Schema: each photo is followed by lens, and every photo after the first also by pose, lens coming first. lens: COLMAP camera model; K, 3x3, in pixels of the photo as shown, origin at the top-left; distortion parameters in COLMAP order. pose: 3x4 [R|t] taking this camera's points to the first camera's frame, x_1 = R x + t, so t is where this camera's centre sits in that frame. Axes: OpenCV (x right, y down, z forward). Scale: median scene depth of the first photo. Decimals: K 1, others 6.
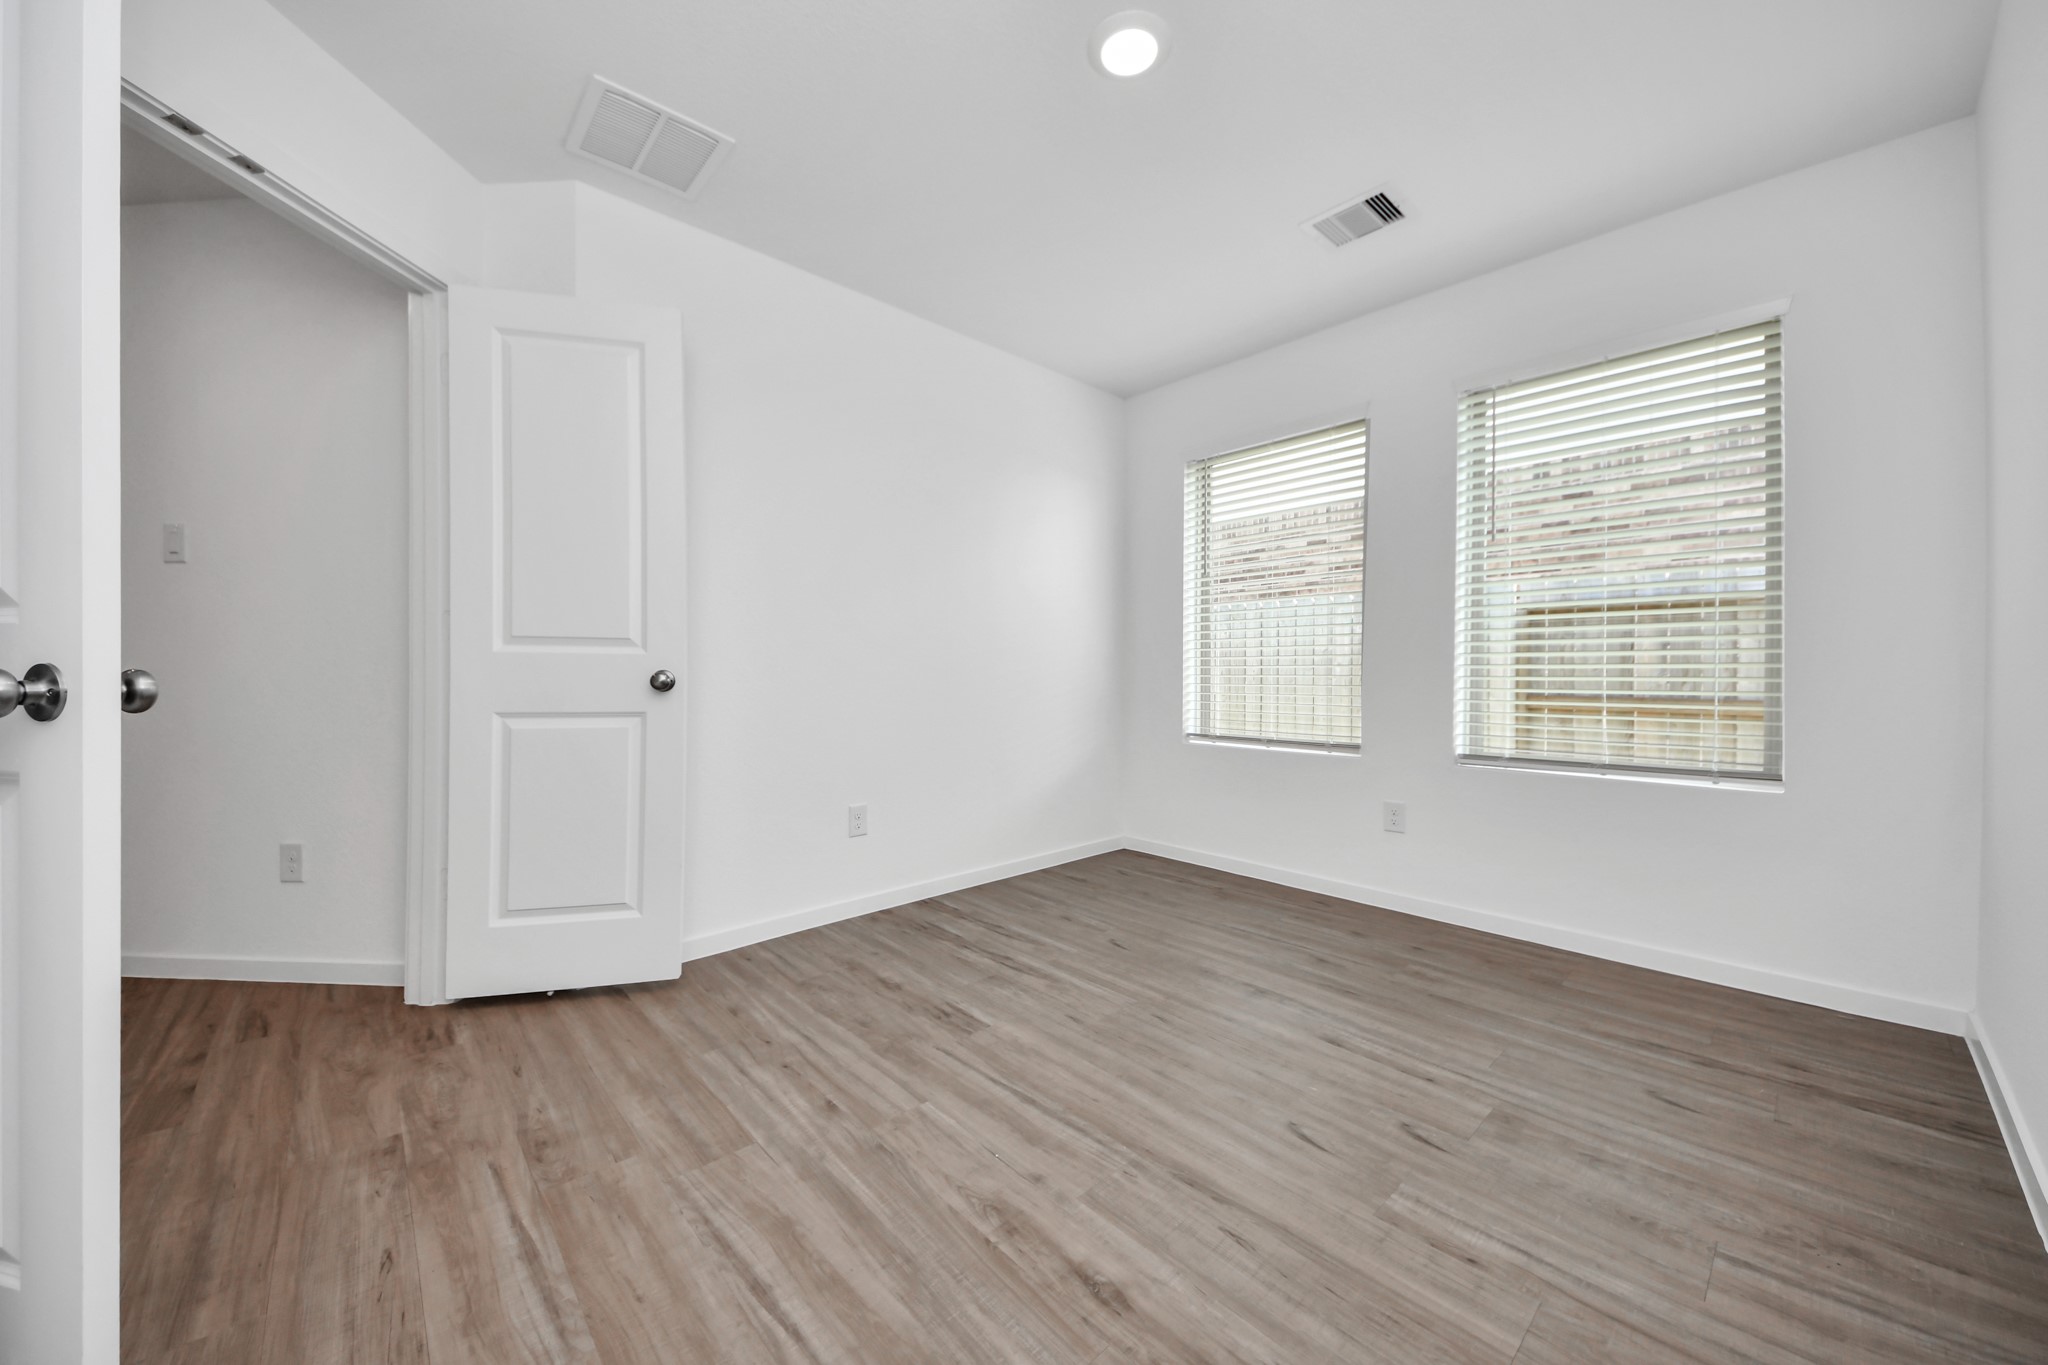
lens RADIAL K [[727.6, 0, 1026.1], [0, 727.6, 667.4], [0, 0, 1]] dist [0.001016, -0.005258]
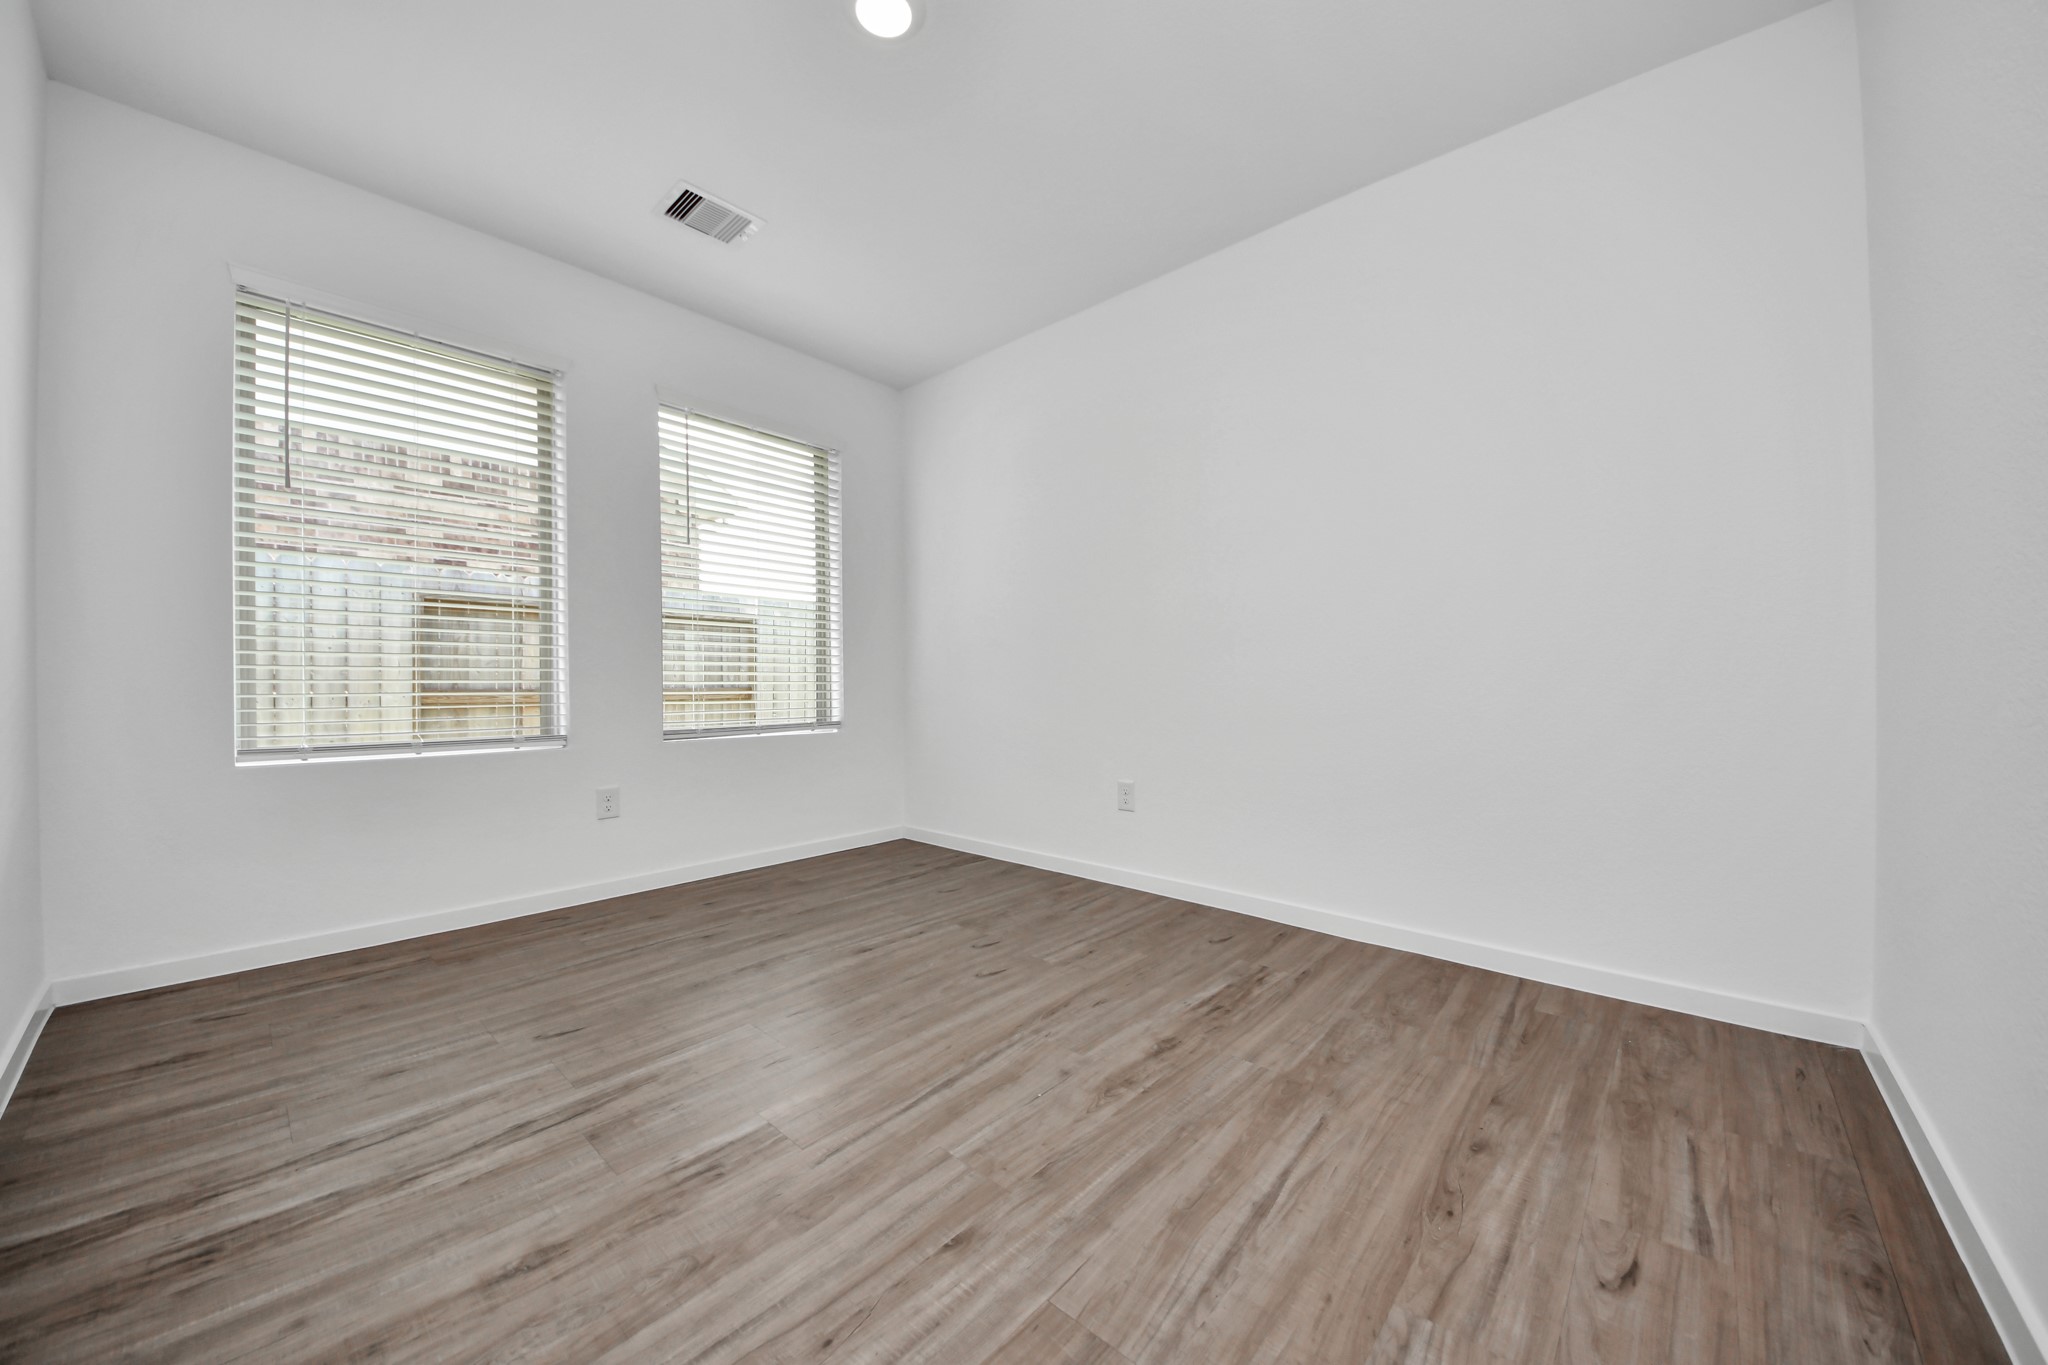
lens RADIAL K [[727.6, 0, 1034.9], [0, 727.6, 672.2], [0, 0, 1]] dist [0.001016, -0.005258]
pose [[-0.089664, 0.003963, 0.995964, -0.809743], [-0.001376, 0.999991, -0.004103, 0.059443], [-0.995971, -0.001738, -0.089657, 0.836611]]
